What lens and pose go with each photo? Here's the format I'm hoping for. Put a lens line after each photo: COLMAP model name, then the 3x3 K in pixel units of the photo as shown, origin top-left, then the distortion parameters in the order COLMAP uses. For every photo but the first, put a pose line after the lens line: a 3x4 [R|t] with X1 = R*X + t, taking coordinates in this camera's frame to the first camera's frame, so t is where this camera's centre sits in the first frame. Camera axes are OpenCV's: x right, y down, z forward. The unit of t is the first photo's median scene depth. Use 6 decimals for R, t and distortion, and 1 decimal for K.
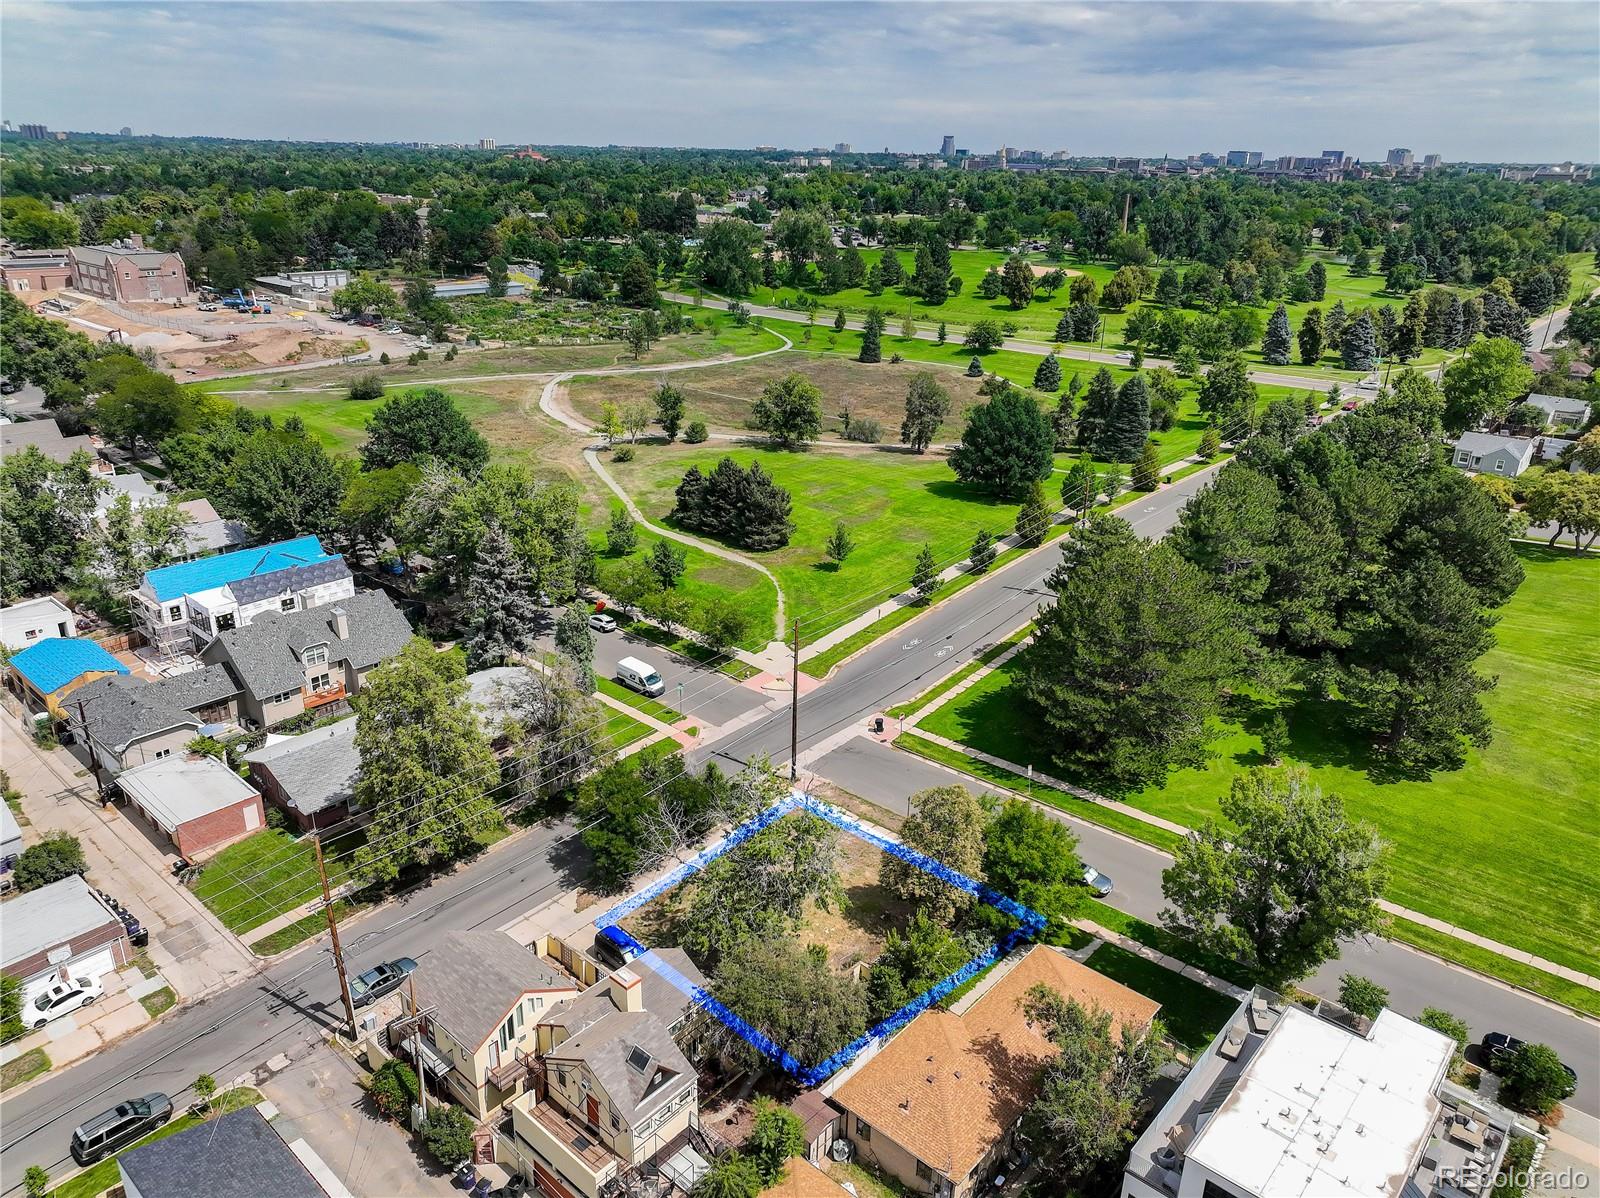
lens RADIAL K [[1121.6, 0, 801.1], [0, 1121.6, 603.5], [0, 0, 1]] dist [-0.005669, 0.022842]
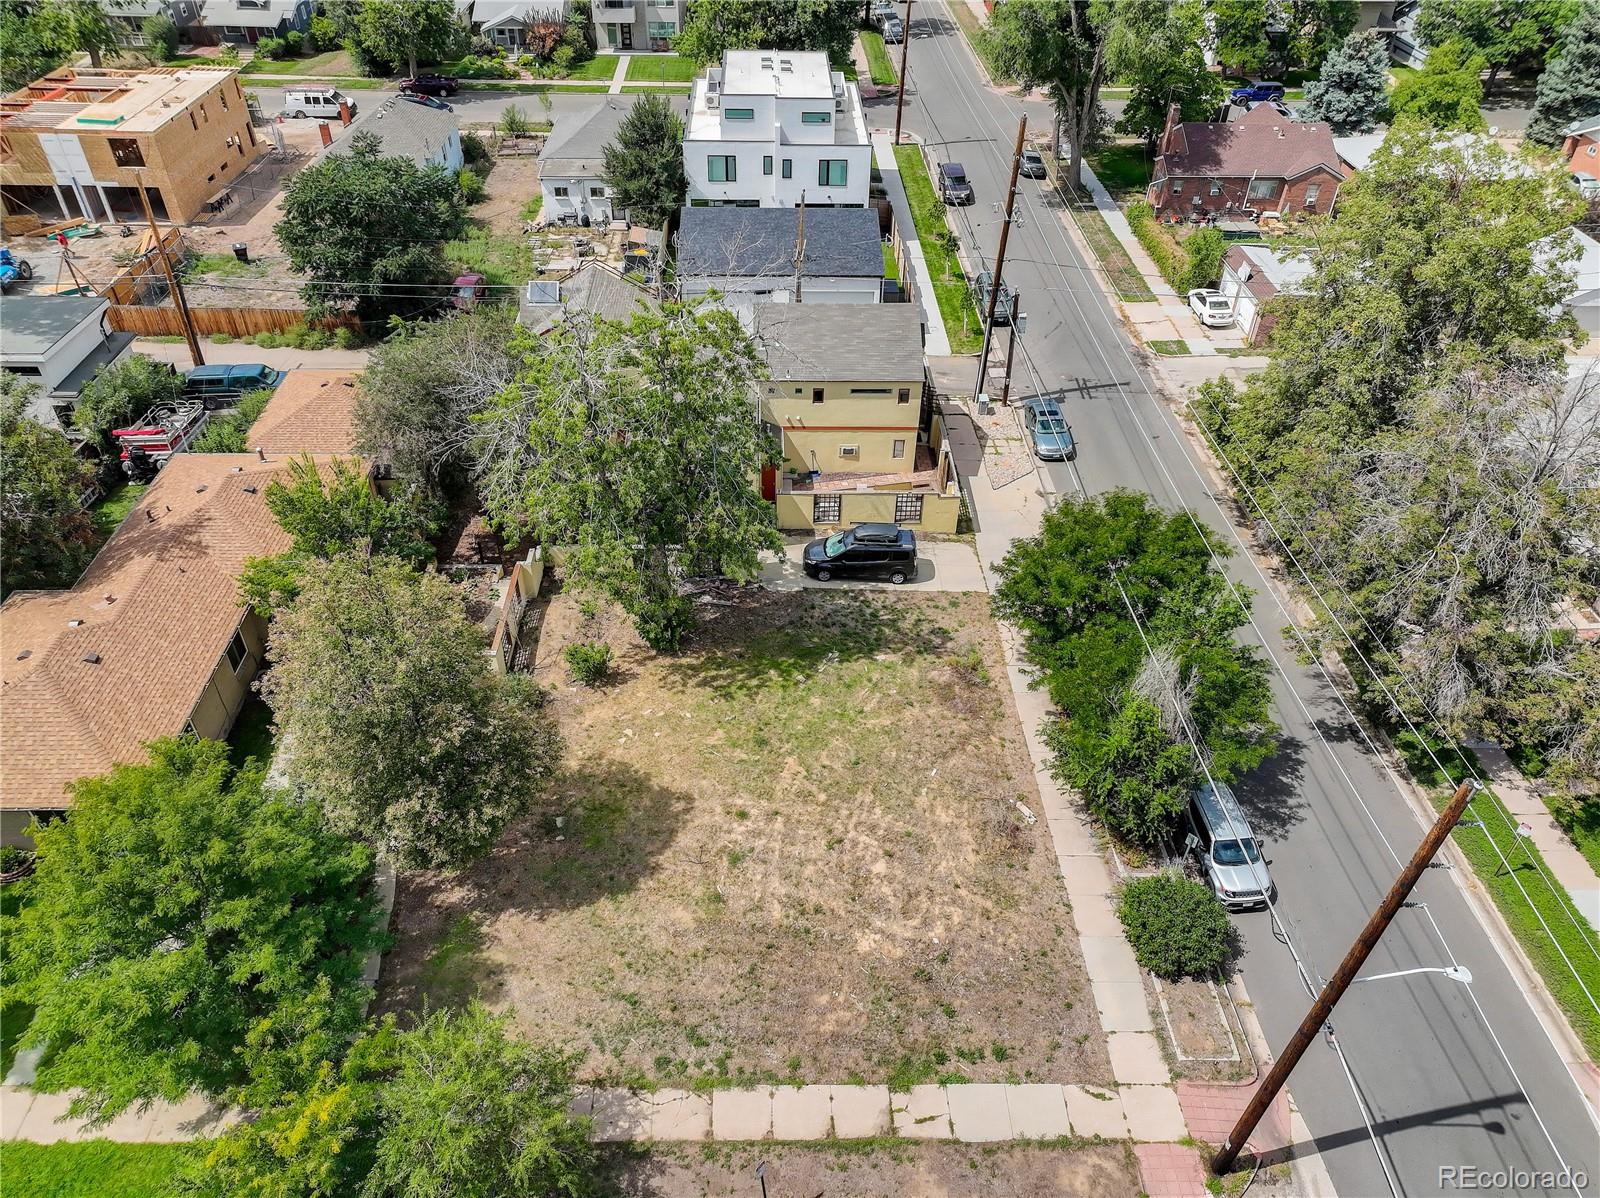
lens RADIAL K [[1121.6, 0, 801.1], [0, 1121.6, 603.5], [0, 0, 1]] dist [-0.005669, 0.022842]
pose [[-0.728093, 0.408183, -0.550698, 0.146344], [-0.286881, 0.548187, 0.785615, -0.101783], [0.622560, 0.729985, -0.282031, 0.768422]]
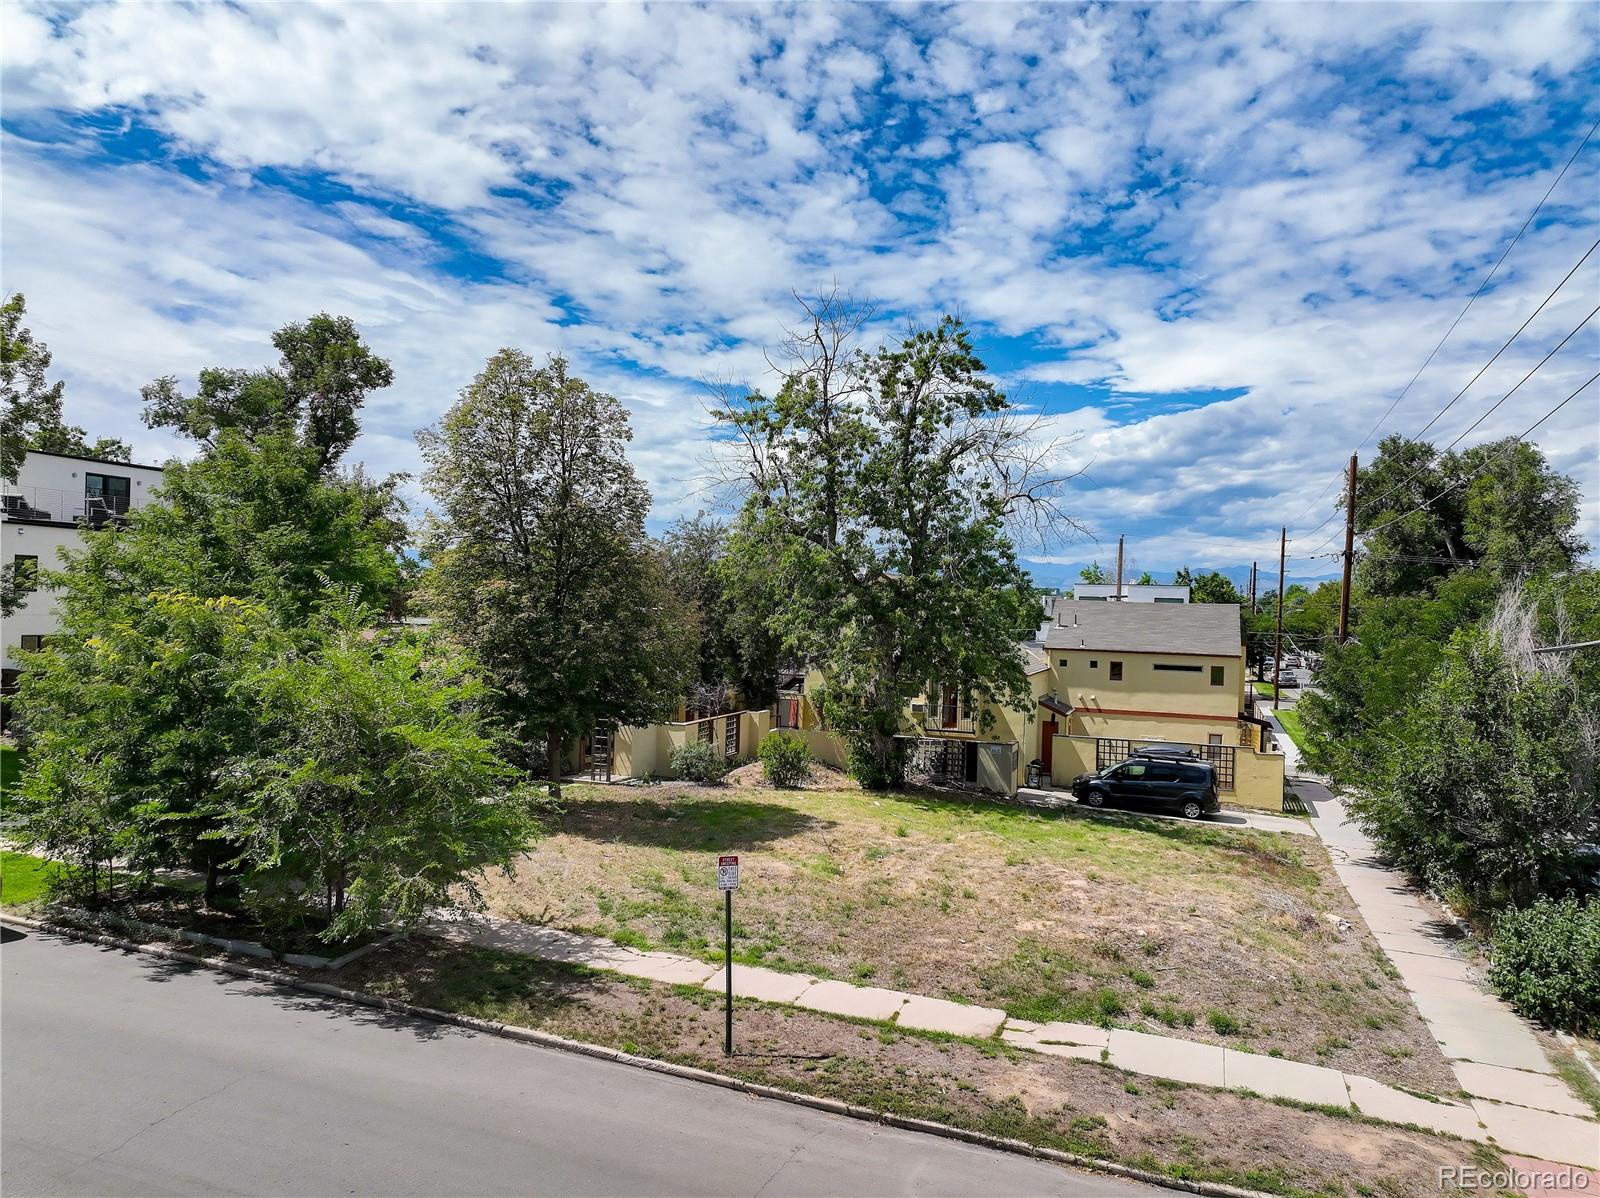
lens RADIAL K [[1128.3, 0, 801.8], [0, 1128.3, 588.4], [0, 0, 1]] dist [0.005885, 0.003766]
pose [[-0.927646, -0.053317, -0.369635, 0.119295], [-0.182832, 0.927872, 0.325001, 0.059382], [0.325646, 0.369067, -0.870485, 0.890527]]
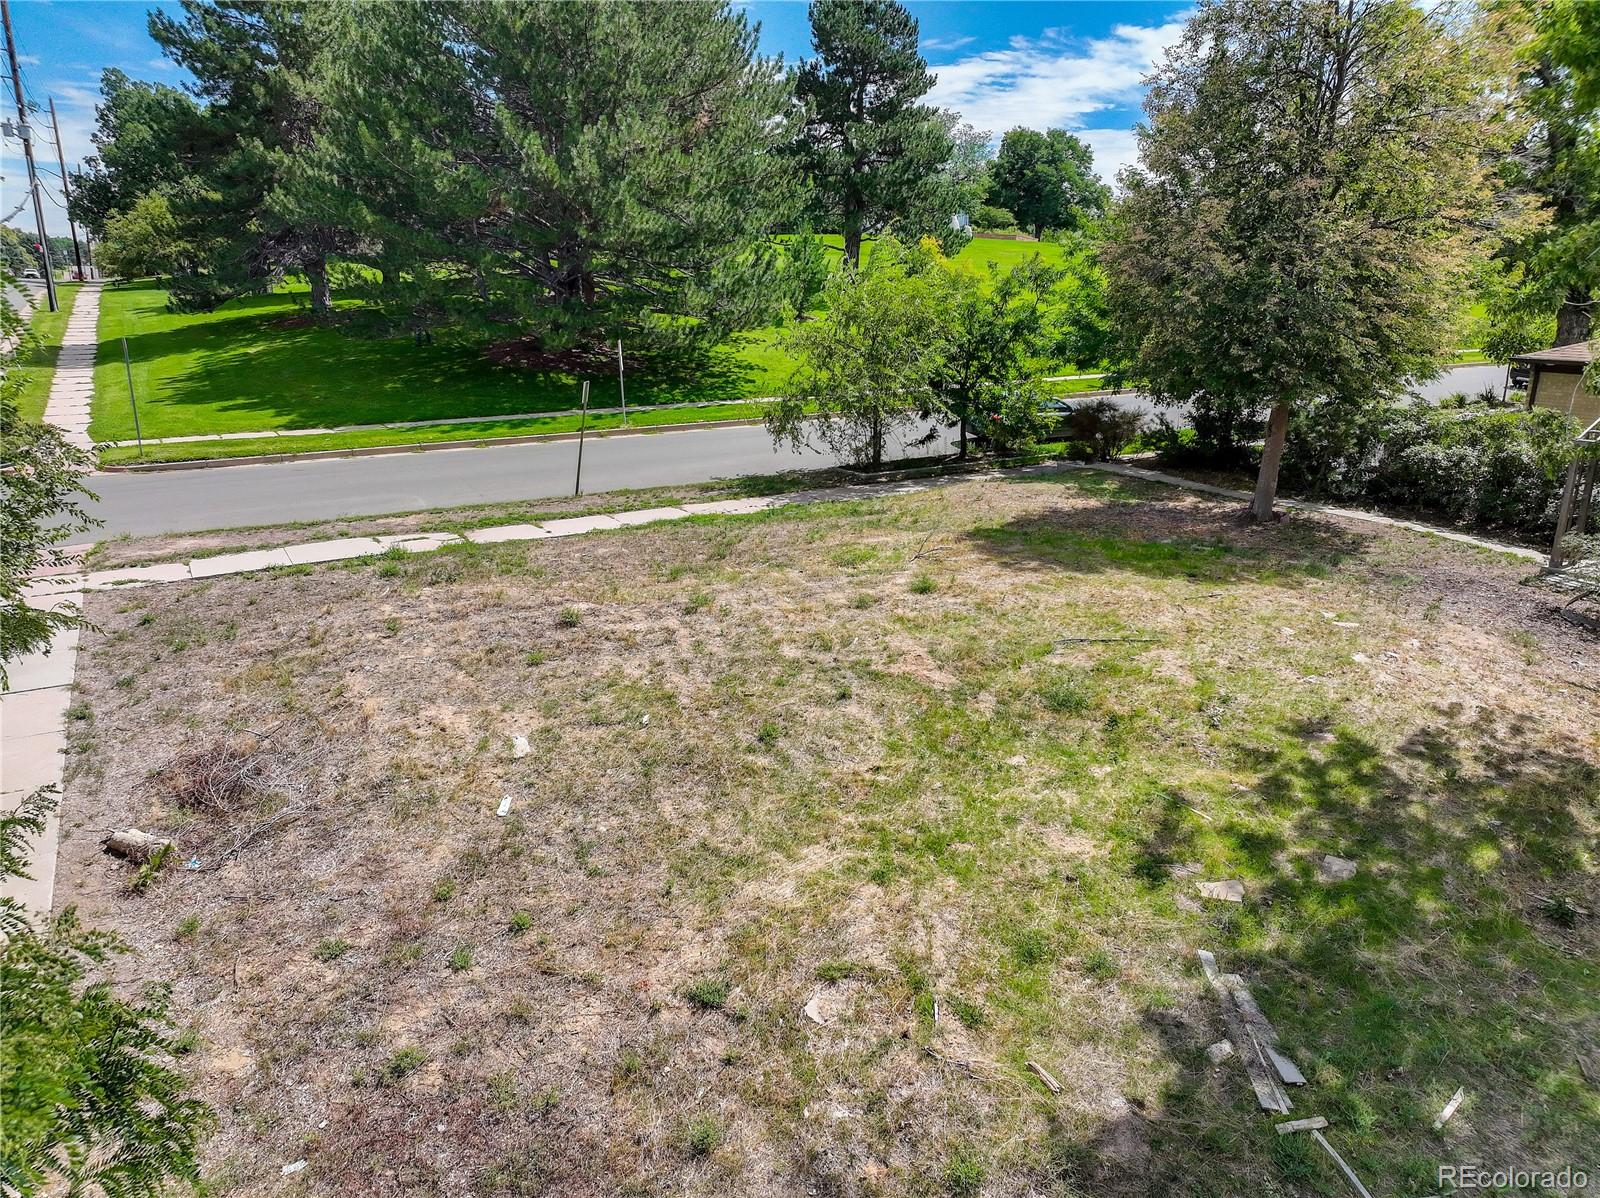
lens RADIAL K [[1121.6, 0, 801.1], [0, 1121.6, 603.5], [0, 0, 1]] dist [-0.005669, 0.022842]
pose [[0.316389, -0.267698, 0.910075, -0.115447], [0.337024, 0.928491, 0.155947, 0.154186], [-0.886743, 0.257377, 0.383985, 0.675375]]
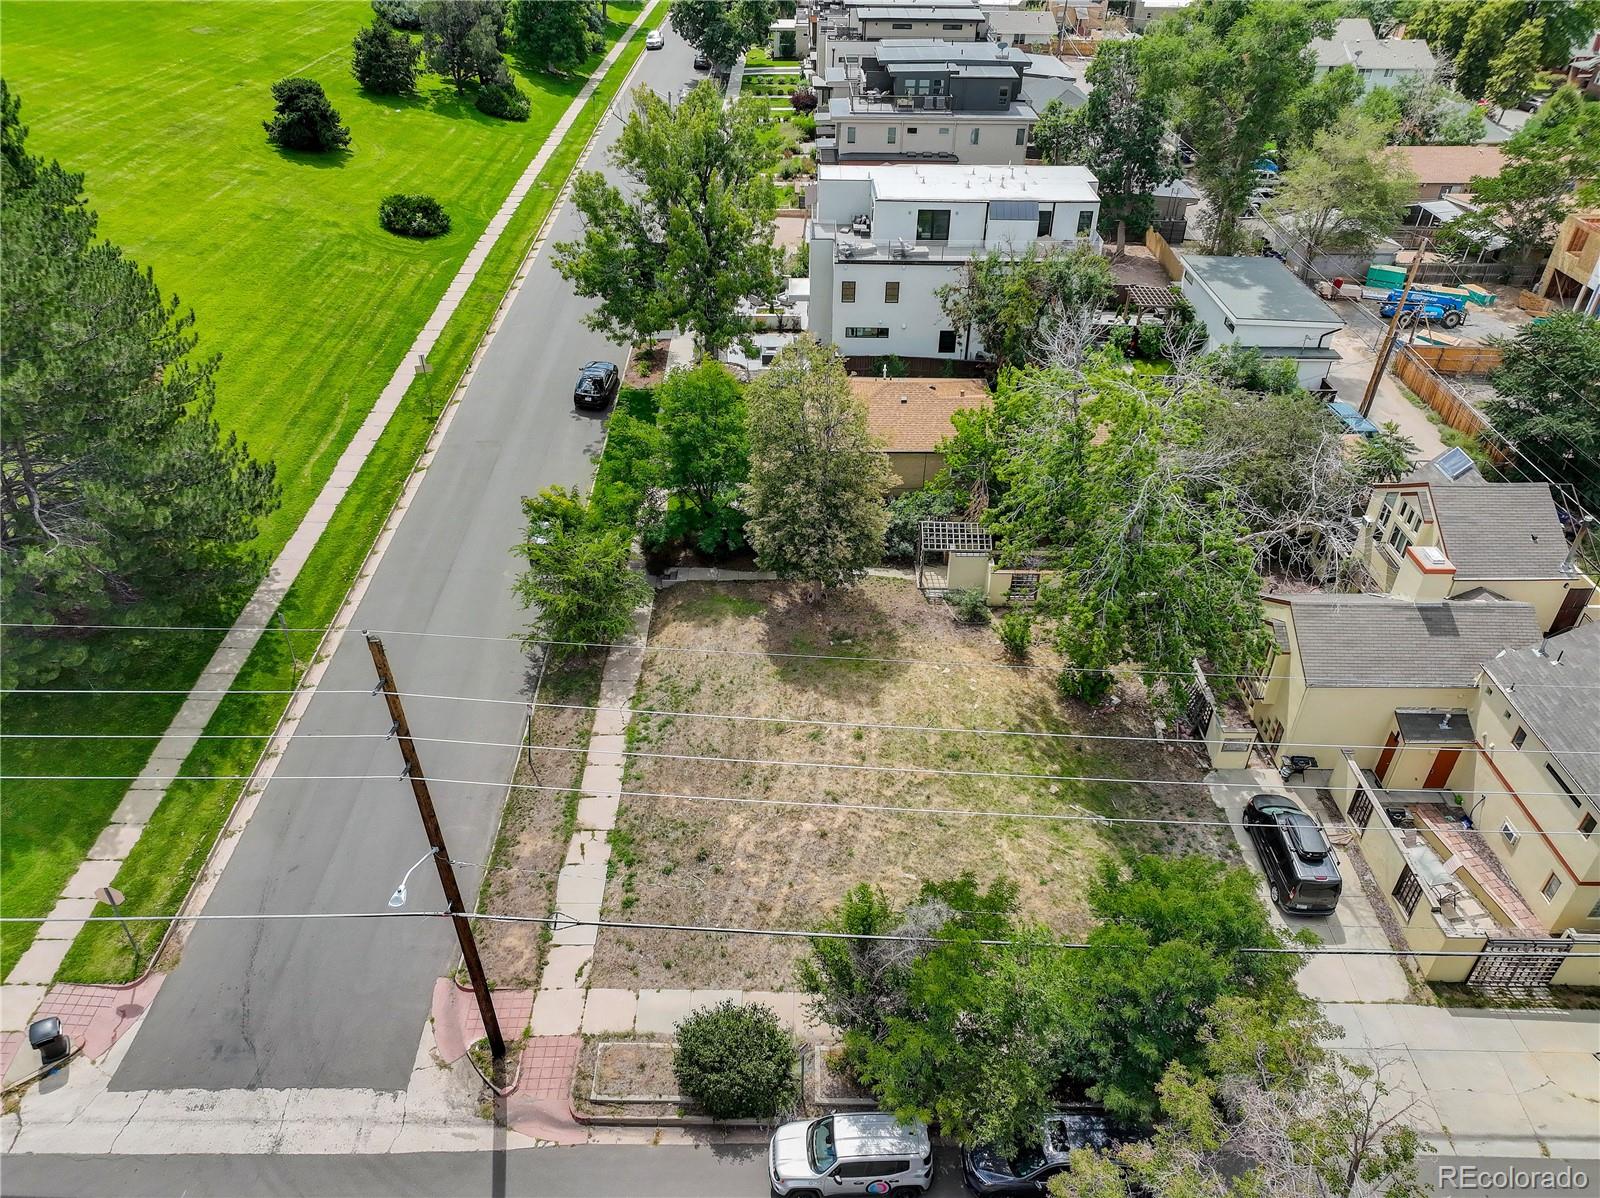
lens RADIAL K [[1121.6, 0, 801.1], [0, 1121.6, 603.5], [0, 0, 1]] dist [-0.005669, 0.022842]
pose [[-0.667134, -0.458402, 0.587196, -0.167543], [0.251234, 0.603617, 0.756656, -0.123677], [-0.701294, 0.652315, -0.287528, 0.801944]]
